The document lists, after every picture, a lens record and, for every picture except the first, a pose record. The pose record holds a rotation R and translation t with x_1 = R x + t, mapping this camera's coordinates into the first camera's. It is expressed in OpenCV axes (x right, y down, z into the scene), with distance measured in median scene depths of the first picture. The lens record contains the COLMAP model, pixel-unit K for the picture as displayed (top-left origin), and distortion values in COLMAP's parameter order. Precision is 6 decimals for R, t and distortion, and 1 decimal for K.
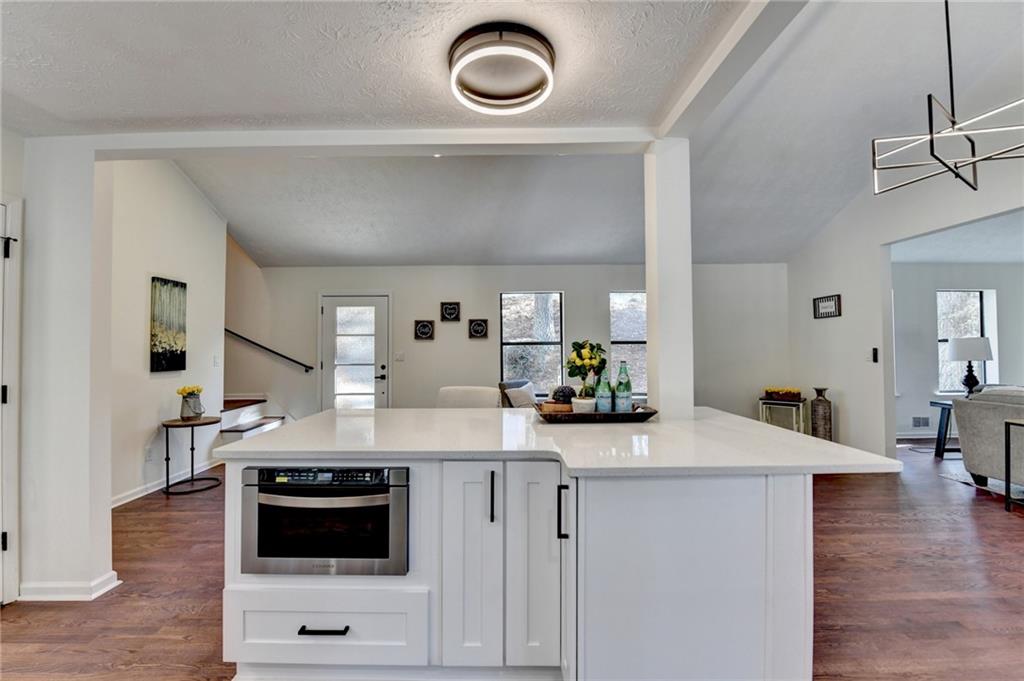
lens RADIAL K [[419.2, 0, 505.6], [0, 419.2, 344.1], [0, 0, 1]] dist [-0.014322, -0.000394]
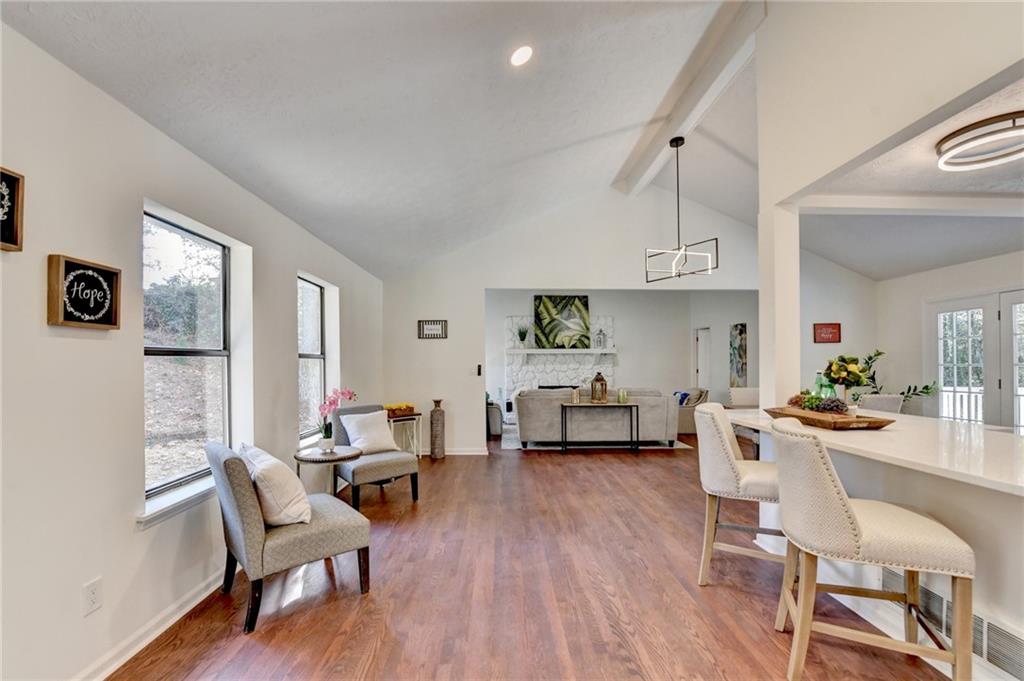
lens RADIAL K [[419.2, 0, 504.8], [0, 419.2, 359.8], [0, 0, 1]] dist [-0.014322, -0.000394]
pose [[-0.007665, 0.014016, 0.999872, -0.387572], [-0.011220, 0.999838, -0.014102, 0.009531], [-0.999908, -0.011326, -0.007507, 0.793649]]
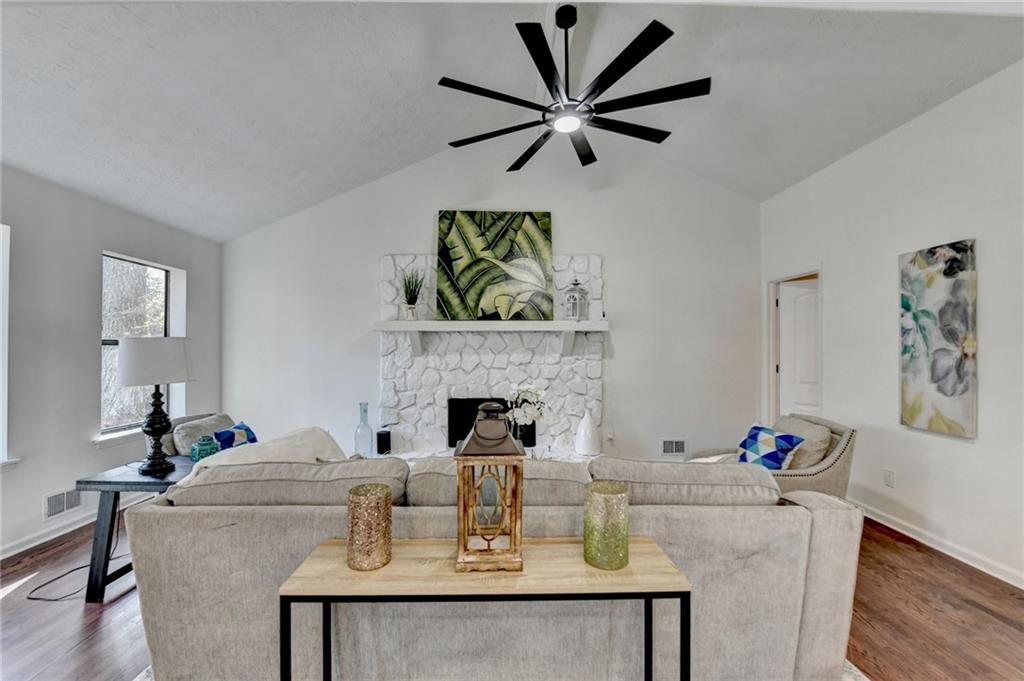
lens RADIAL K [[419.2, 0, 510.1], [0, 419.2, 344.8], [0, 0, 1]] dist [-0.014322, -0.000394]
pose [[-0.008011, 0.014072, 0.999869, 0.549175], [-0.014109, 0.999800, -0.014184, -0.005753], [-0.999868, -0.014221, -0.007811, 0.510334]]
